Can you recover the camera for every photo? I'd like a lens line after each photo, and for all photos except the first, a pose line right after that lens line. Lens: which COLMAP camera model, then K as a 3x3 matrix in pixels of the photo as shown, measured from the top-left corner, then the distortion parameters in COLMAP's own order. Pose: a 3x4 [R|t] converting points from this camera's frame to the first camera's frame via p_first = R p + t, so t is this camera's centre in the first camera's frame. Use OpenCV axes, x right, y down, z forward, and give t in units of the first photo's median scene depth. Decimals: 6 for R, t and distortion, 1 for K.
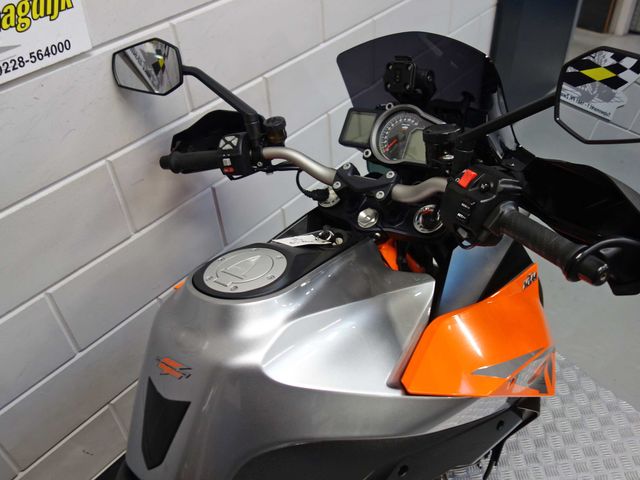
lens RADIAL K [[566.4, 0, 320.0], [0, 566.4, 240.0], [0, 0, 1]] dist [0.001758, -0.007511]
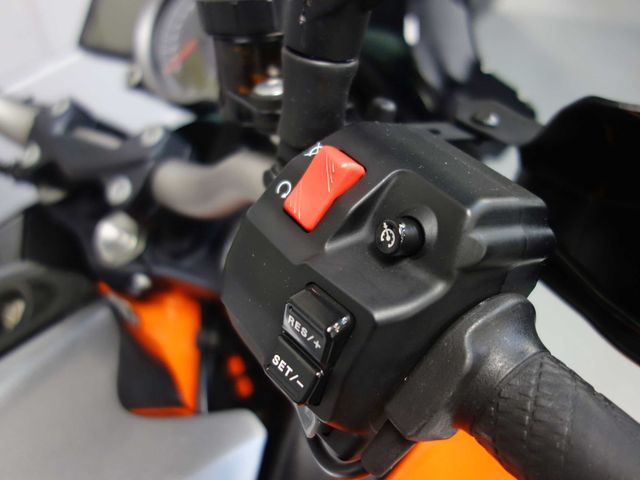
lens RADIAL K [[548.3, 0, 320.0], [0, 548.3, 240.0], [0, 0, 1]] dist [0.045445, -0.000343]
pose [[0.990654, -0.005340, 0.136295, 0.185347], [-0.010845, 0.992986, 0.117730, -0.091282], [-0.135968, -0.118107, 0.983648, 0.634554]]
